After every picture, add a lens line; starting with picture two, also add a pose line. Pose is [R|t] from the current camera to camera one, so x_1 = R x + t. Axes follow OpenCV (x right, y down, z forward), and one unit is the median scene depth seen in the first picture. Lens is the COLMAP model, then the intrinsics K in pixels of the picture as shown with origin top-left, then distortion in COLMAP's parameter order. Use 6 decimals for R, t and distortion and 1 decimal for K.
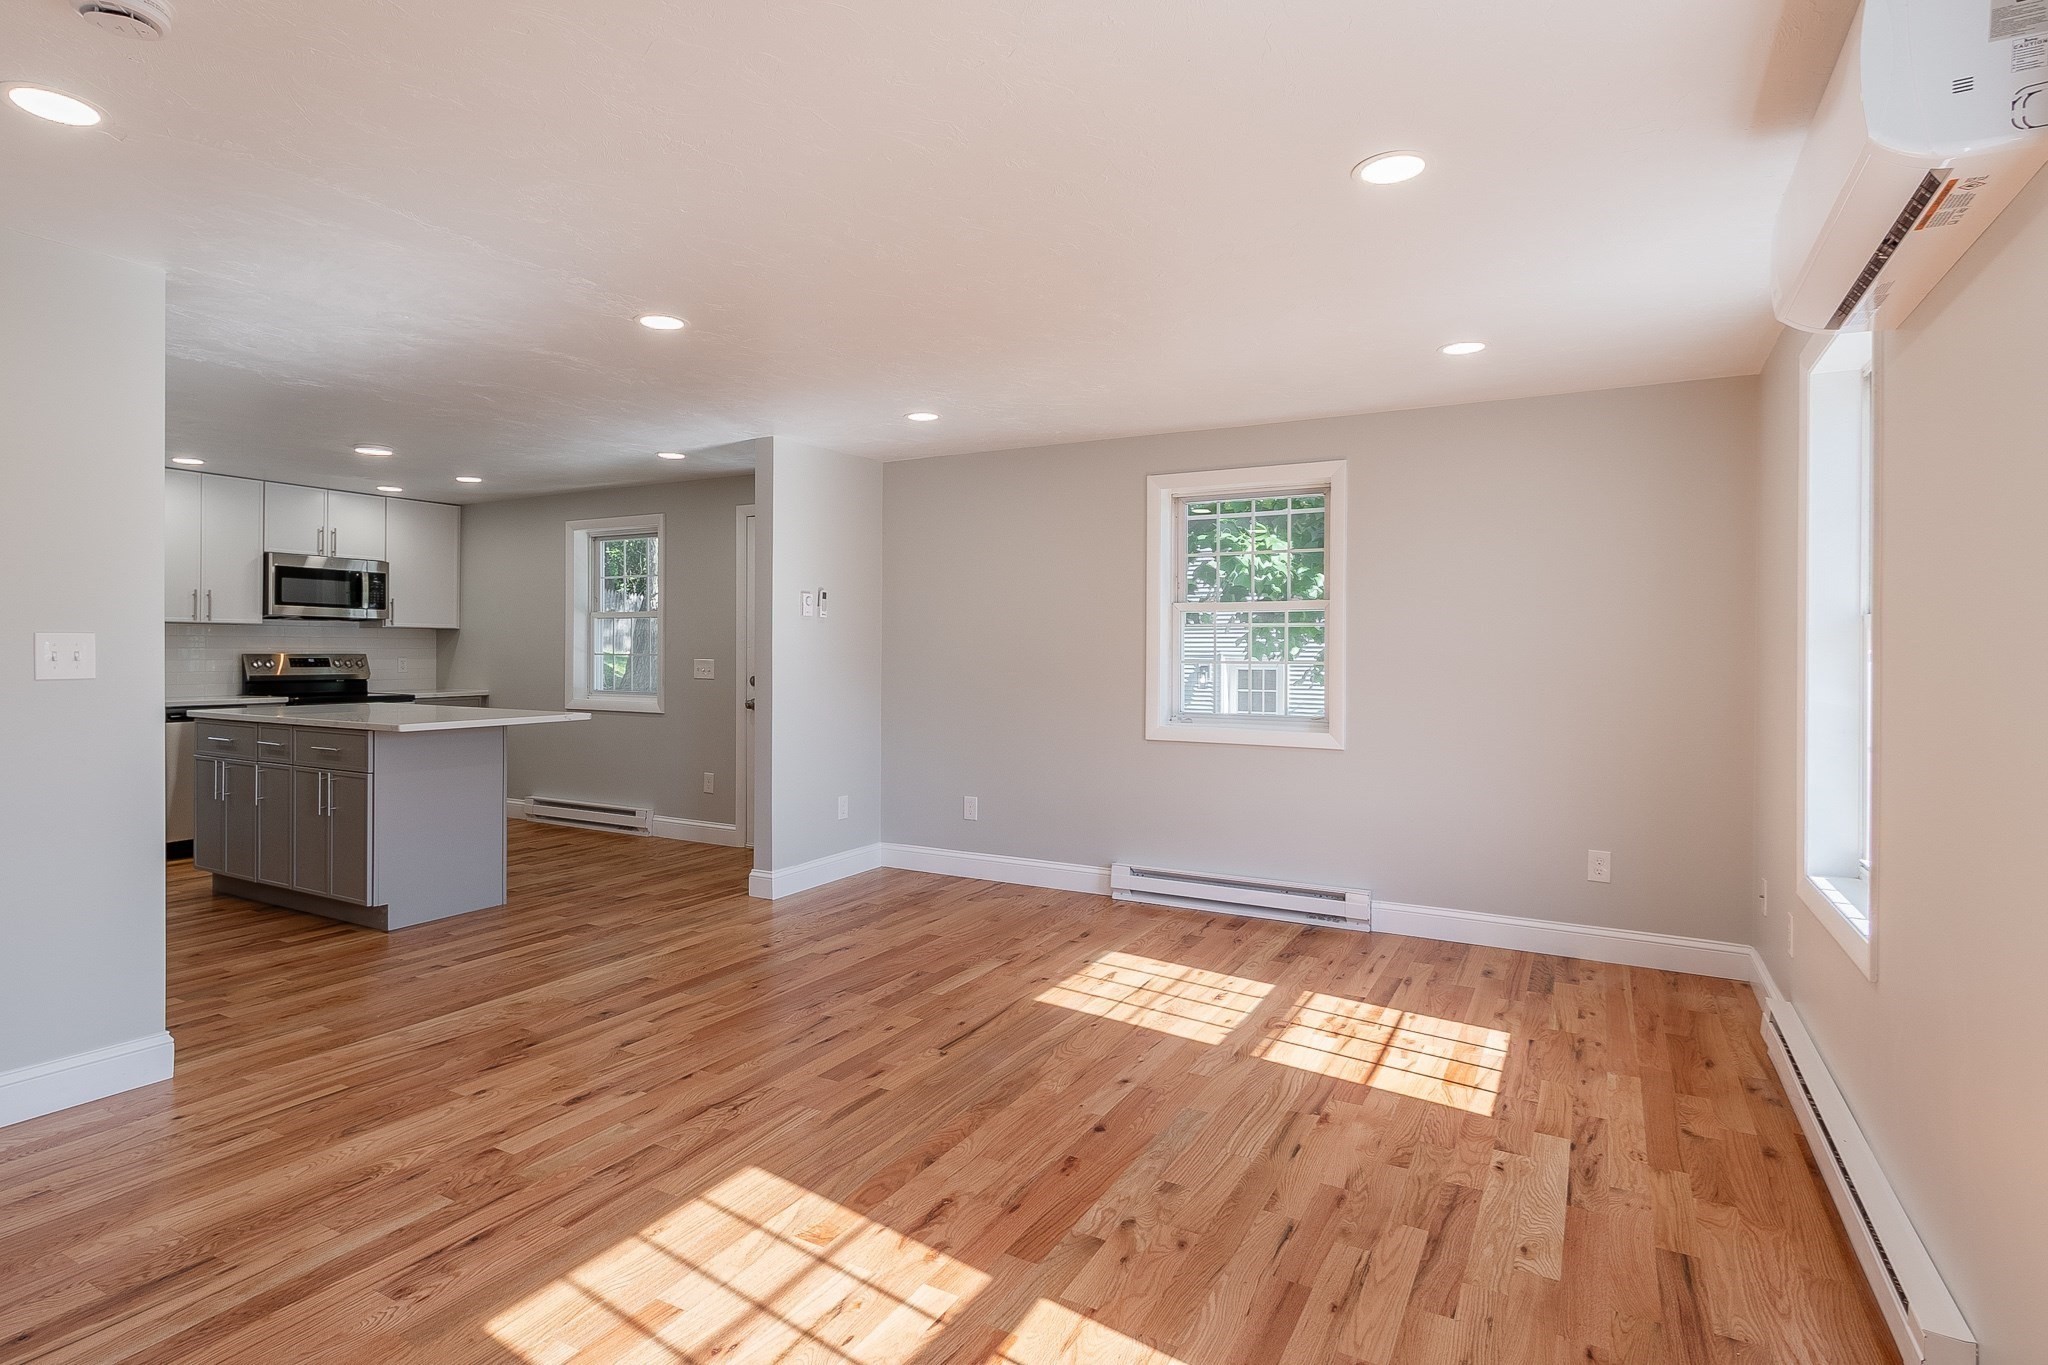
lens RADIAL K [[1082.8, 0, 1020.4], [0, 1082.8, 665.2], [0, 0, 1]] dist [0.010204, -0.001343]
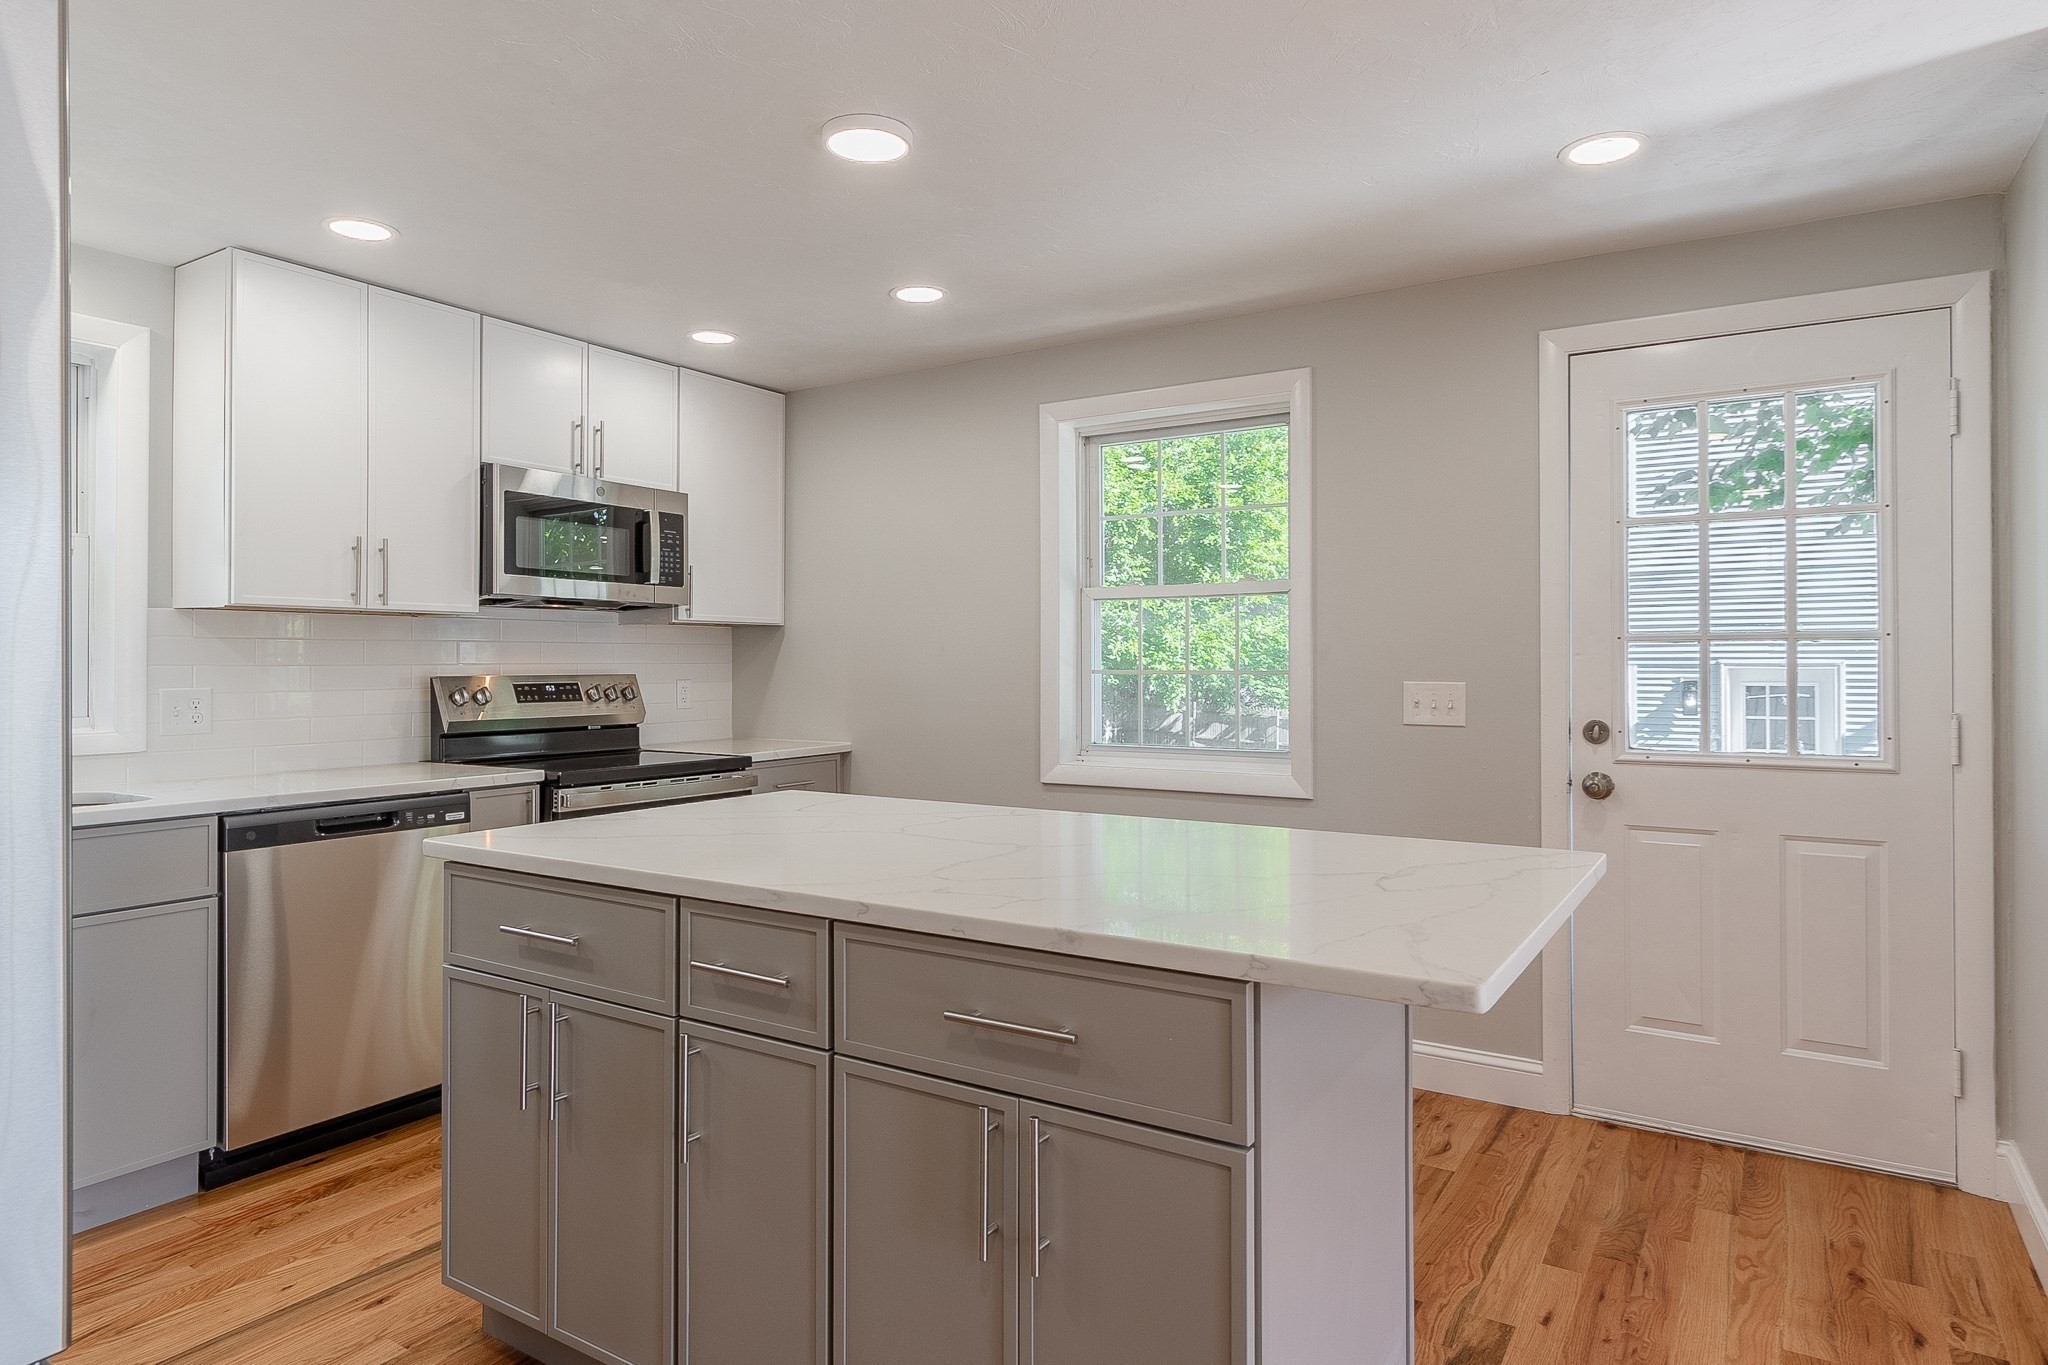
lens RADIAL K [[1168.9, 0, 1003.8], [0, 1168.9, 667.7], [0, 0, 1]] dist [0.008105, 0.006991]
pose [[0.998258, -0.007782, -0.058491, -0.414602], [0.007269, 0.999933, -0.008980, -0.007597], [0.058557, 0.008540, 0.998248, 0.475060]]
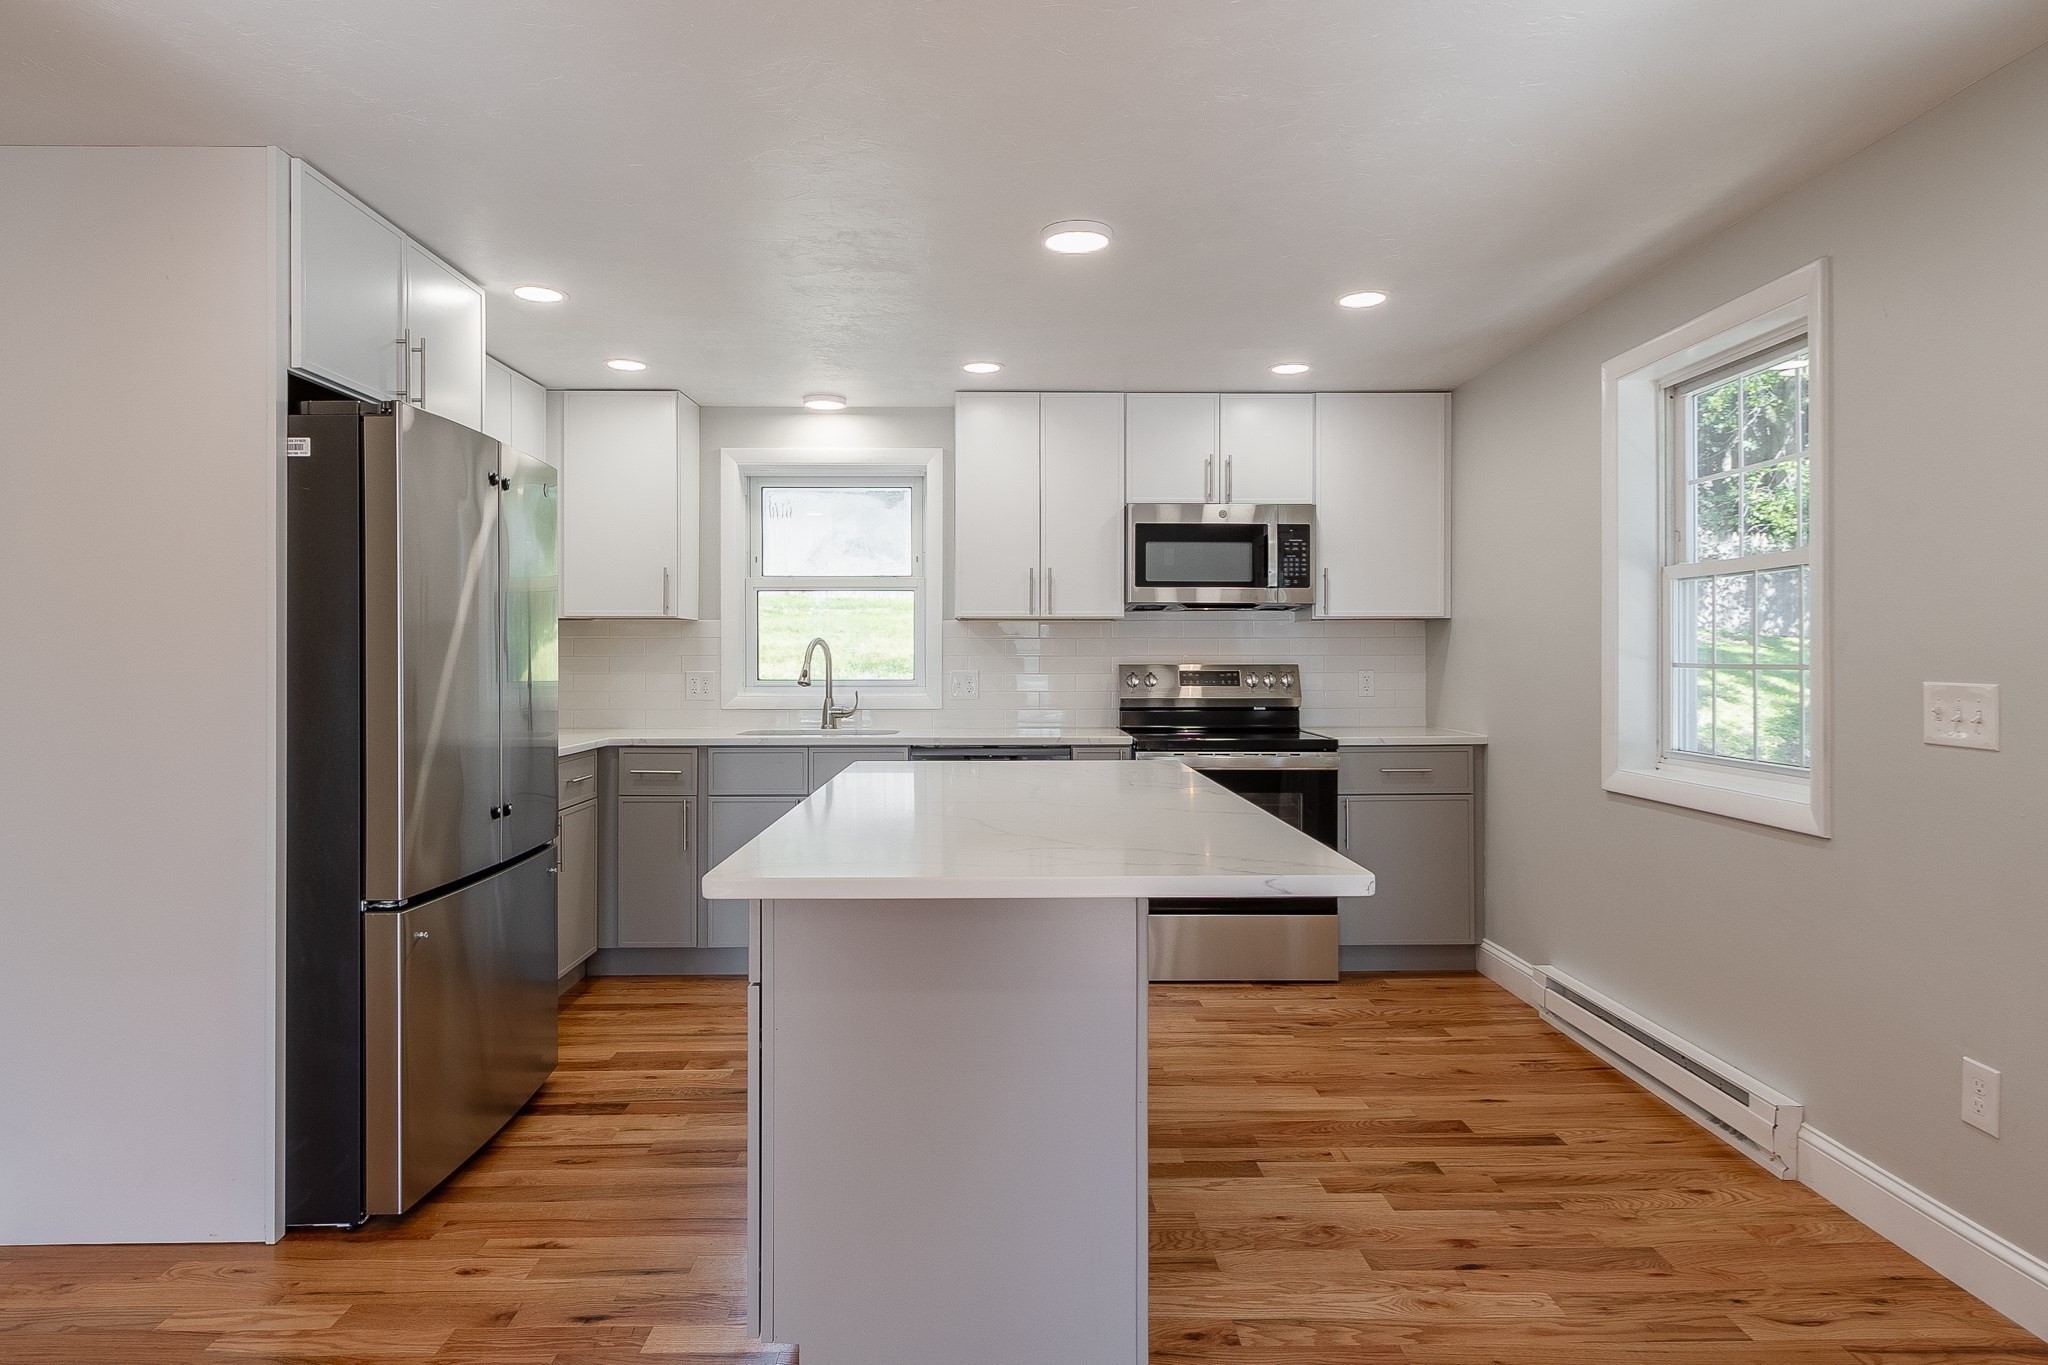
lens RADIAL K [[1168.9, 0, 1017.7], [0, 1168.9, 657.9], [0, 0, 1]] dist [0.008105, 0.006991]
pose [[0.509264, -0.005529, -0.860592, -0.132827], [-0.005449, 0.999939, -0.009649, -0.007153], [0.860593, 0.009604, 0.509203, 0.566551]]
